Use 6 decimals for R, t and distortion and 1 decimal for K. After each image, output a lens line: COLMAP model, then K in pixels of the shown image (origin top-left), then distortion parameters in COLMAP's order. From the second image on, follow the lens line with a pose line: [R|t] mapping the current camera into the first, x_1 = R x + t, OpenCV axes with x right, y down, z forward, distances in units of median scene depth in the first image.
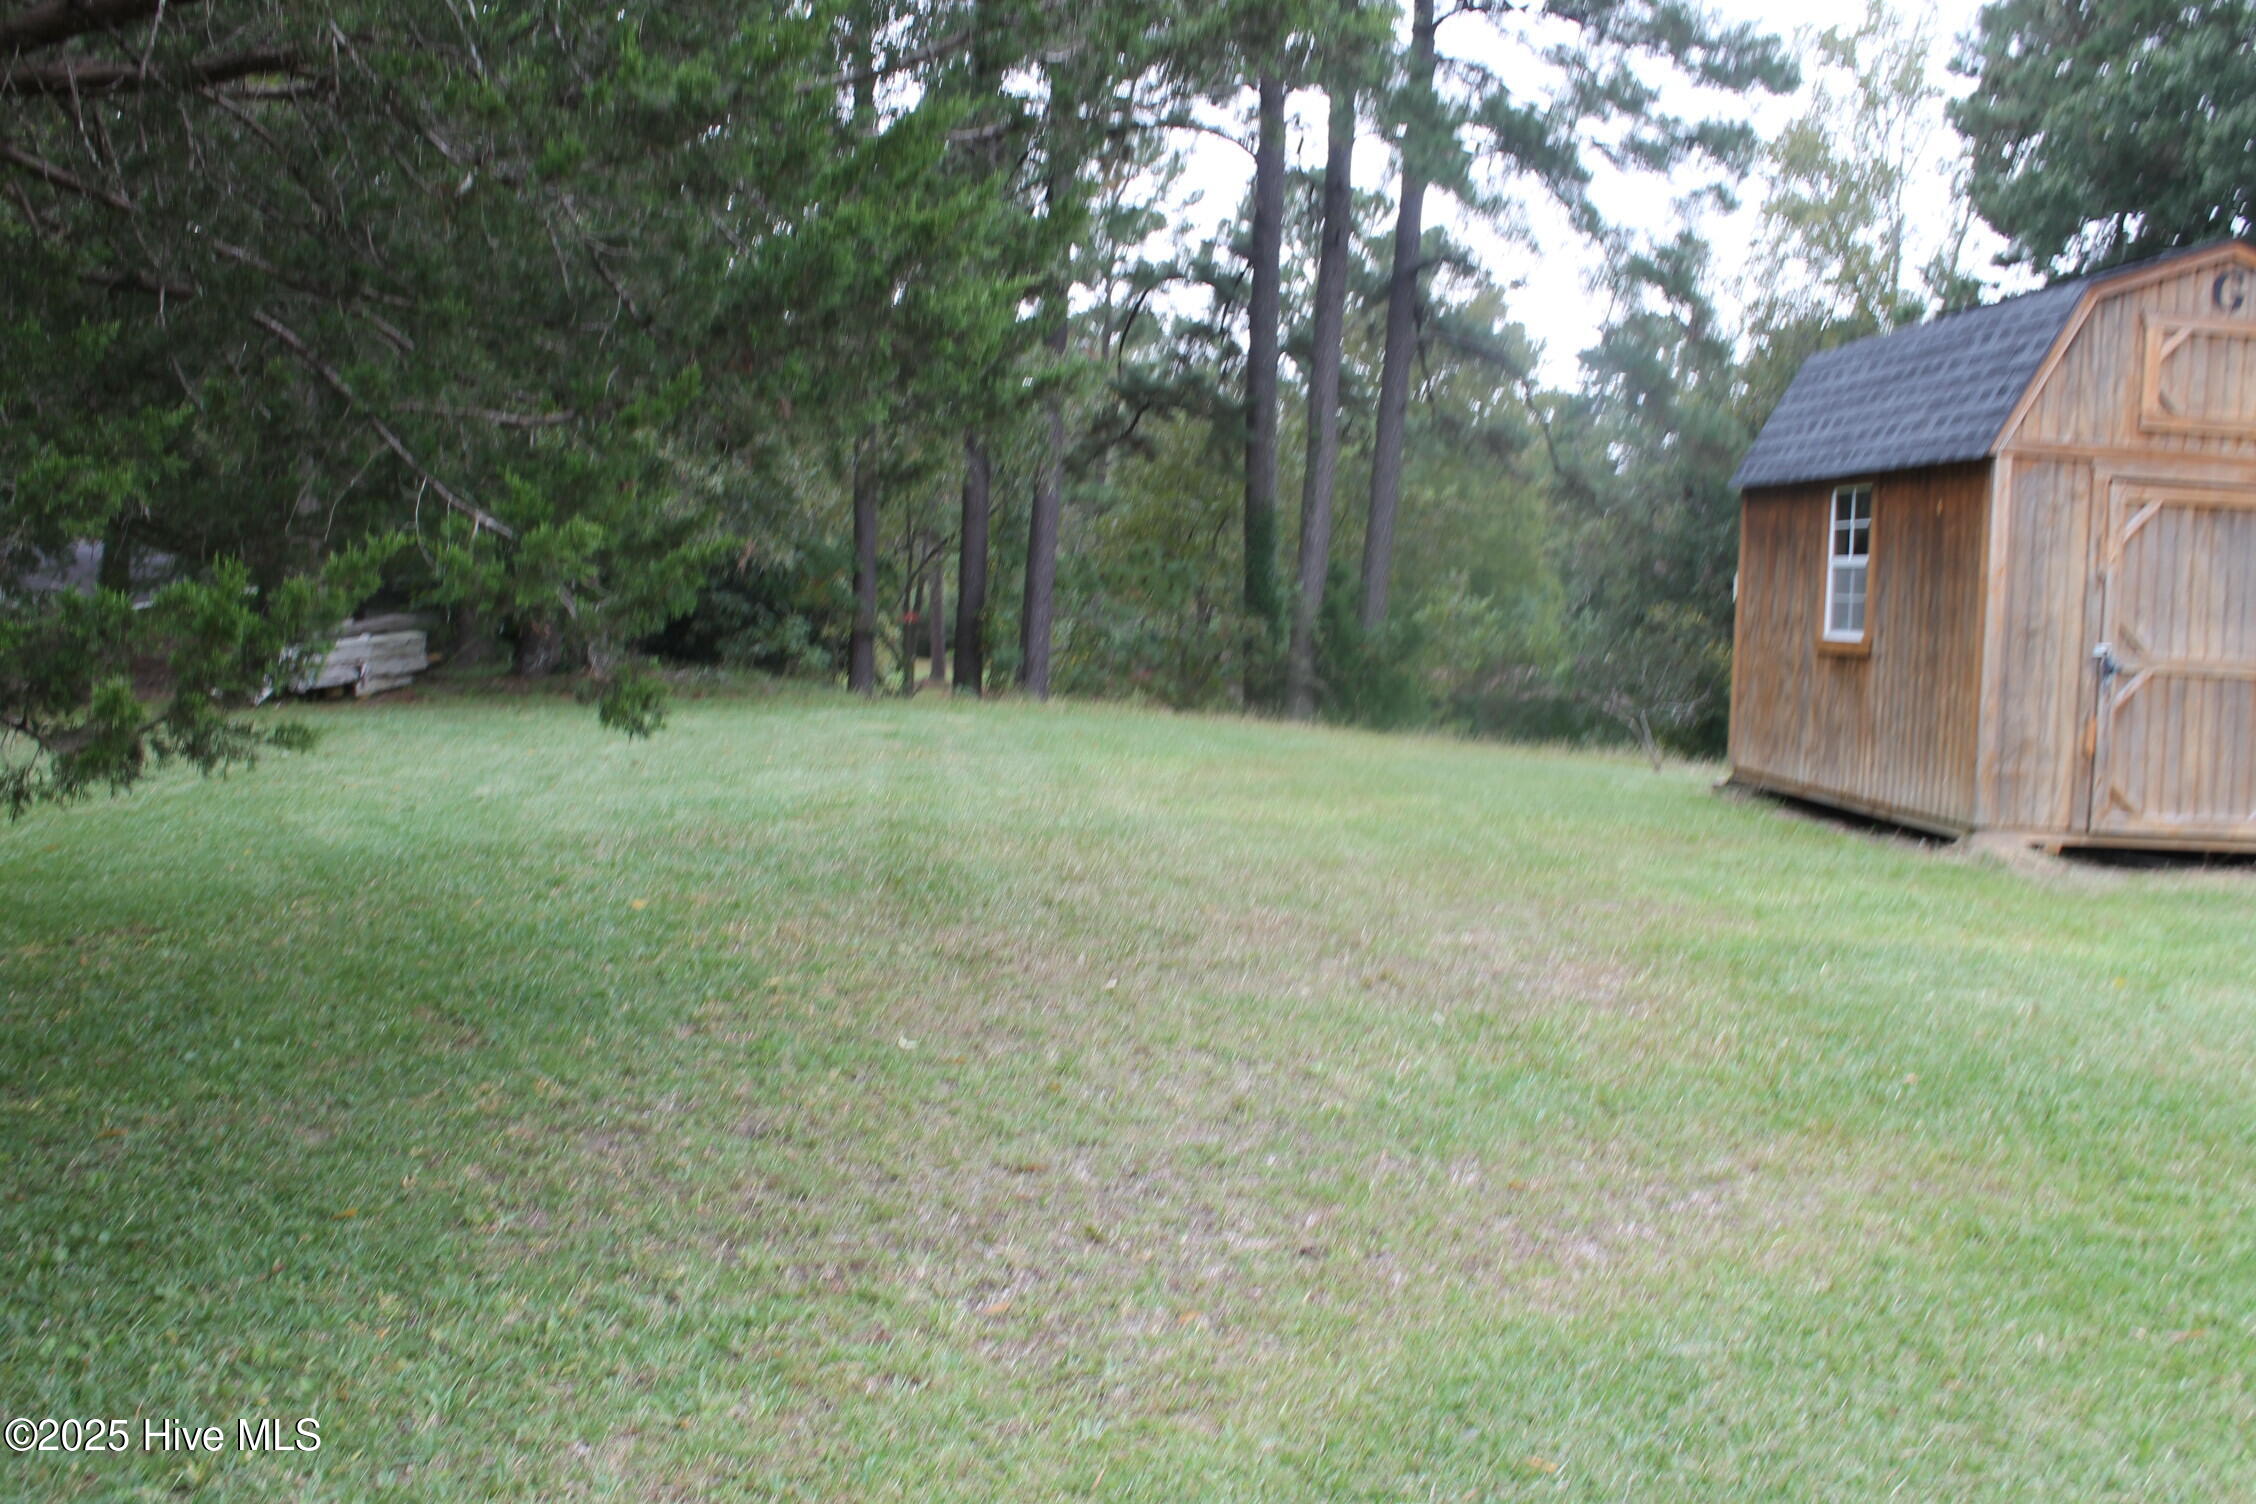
lens RADIAL K [[2104.1, 0, 1129.6], [0, 2104.1, 728.3], [0, 0, 1]] dist [-0.156795, 0.151586]
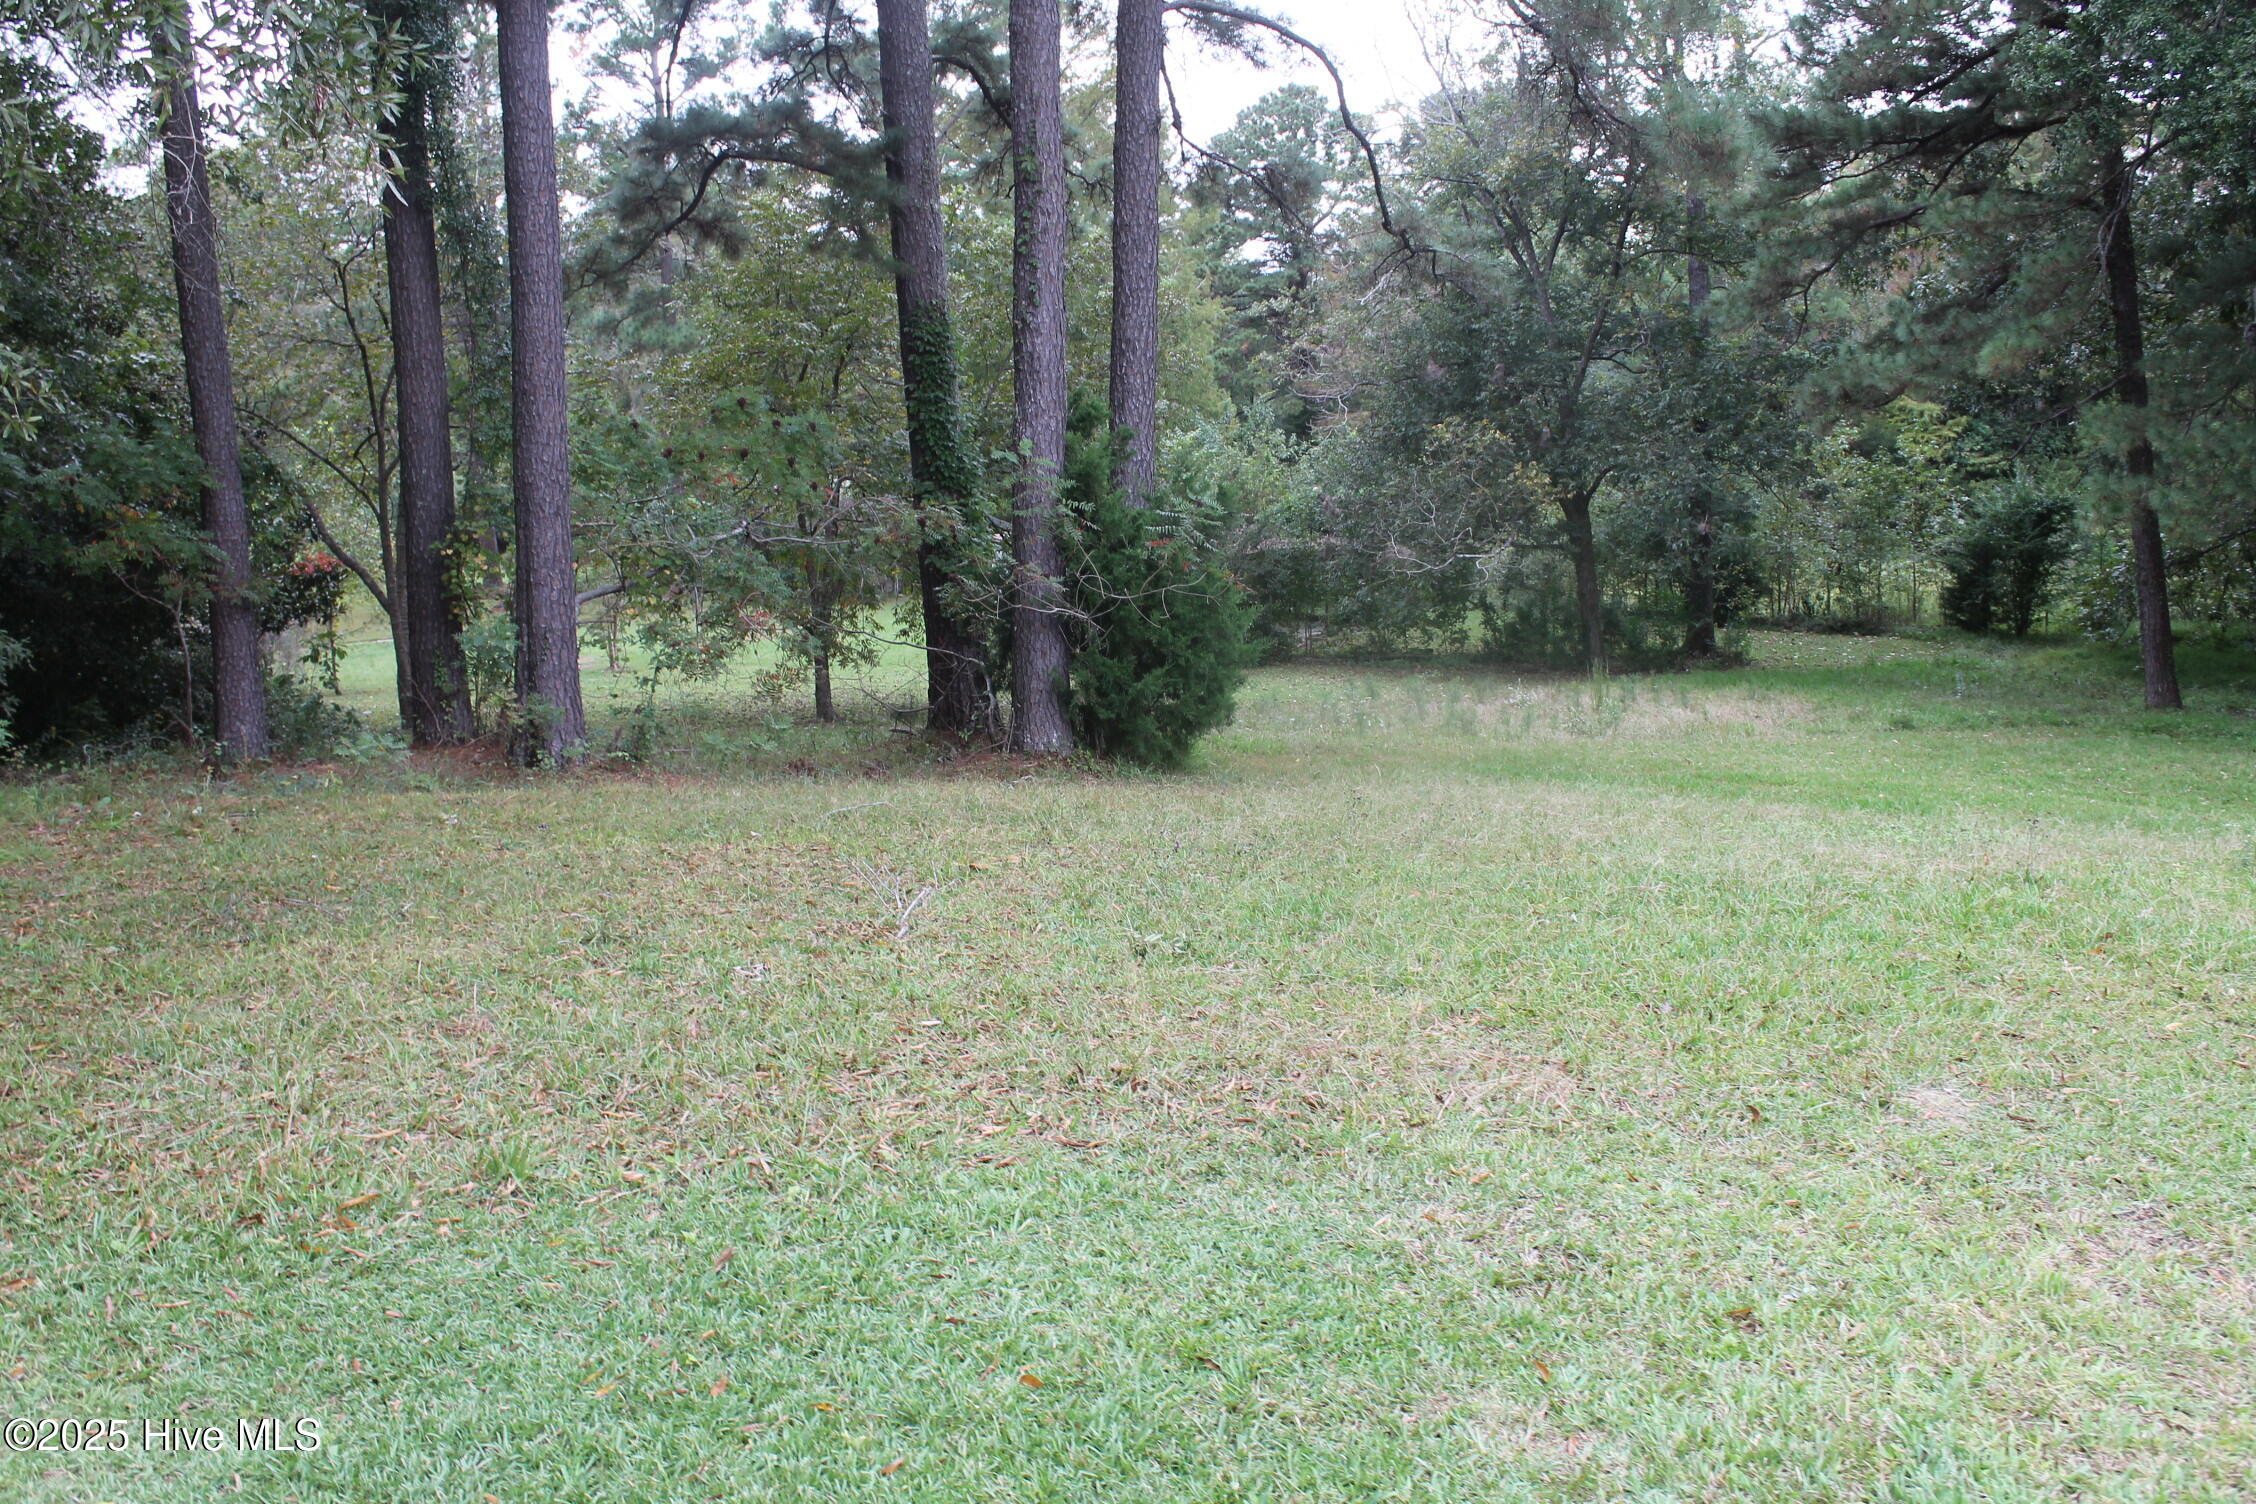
lens RADIAL K [[2104.1, 0, 1129.6], [0, 2104.1, 728.3], [0, 0, 1]] dist [-0.156795, 0.151586]
pose [[0.978627, -0.101129, 0.179058, 0.003032], [0.086818, 0.992501, 0.086048, -0.157609], [-0.186417, -0.068664, 0.980068, 1.834603]]
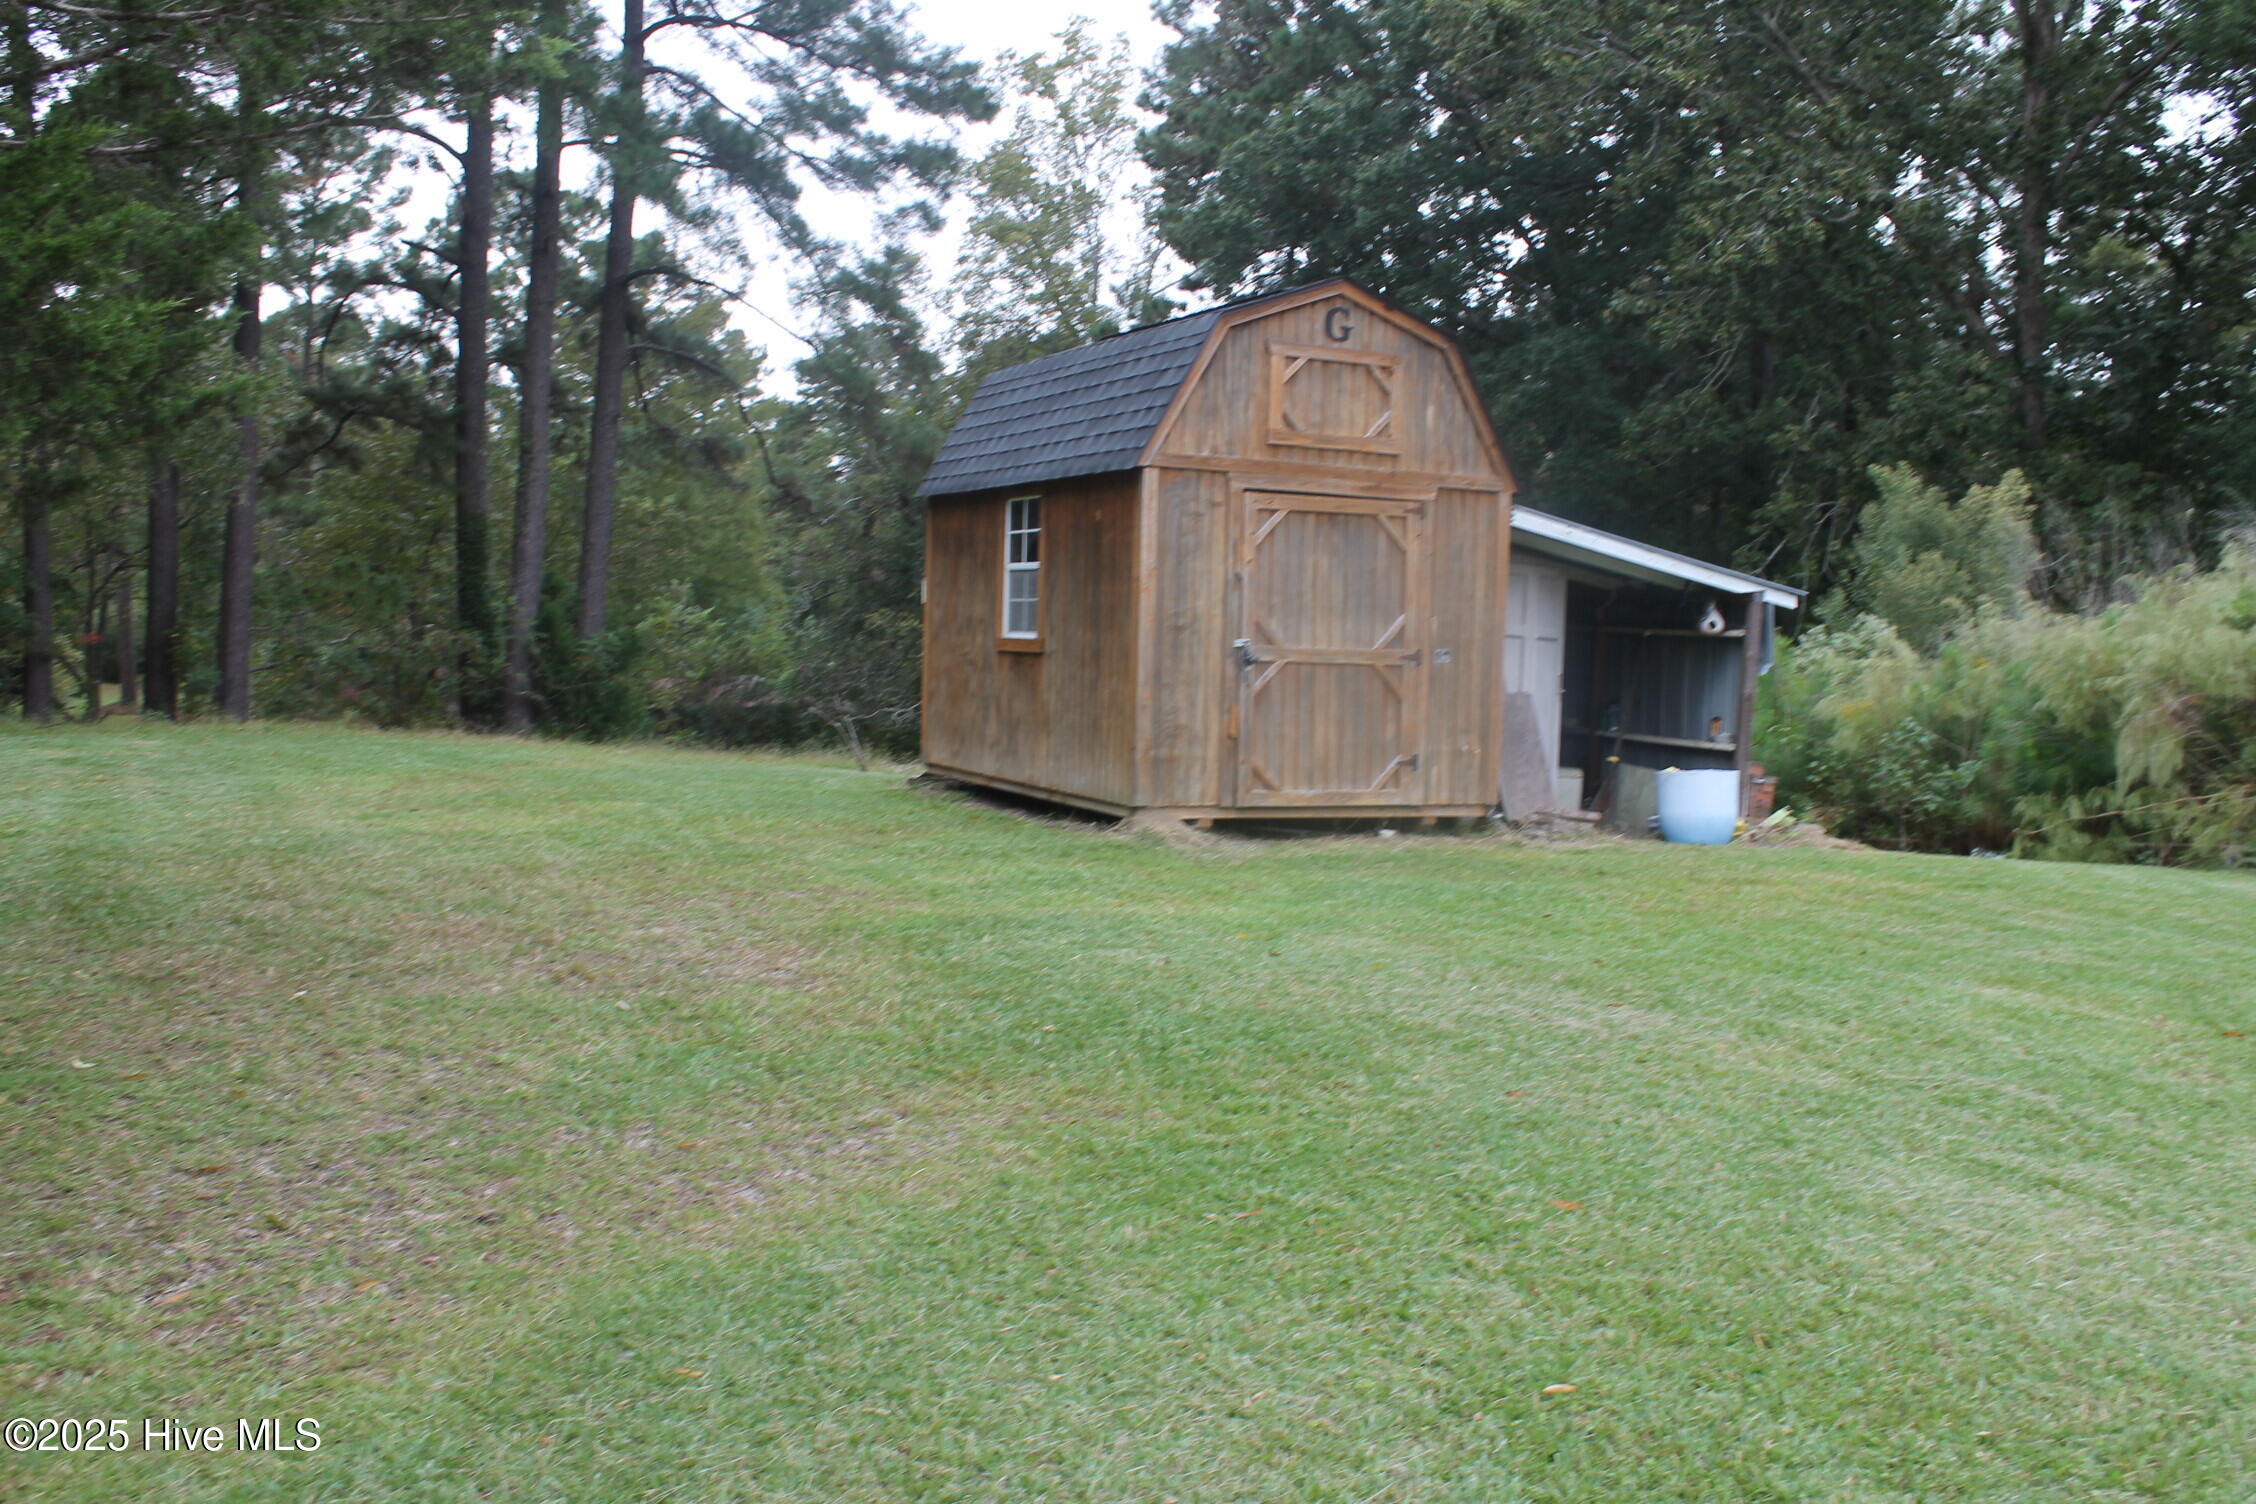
lens RADIAL K [[2104.1, 0, 1129.6], [0, 2104.1, 728.3], [0, 0, 1]] dist [-0.156795, 0.151586]
pose [[0.934222, -0.031697, 0.355281, 0.011438], [0.033236, 0.999446, 0.001771, 0.003936], [-0.355140, 0.010154, 0.934758, -0.044926]]
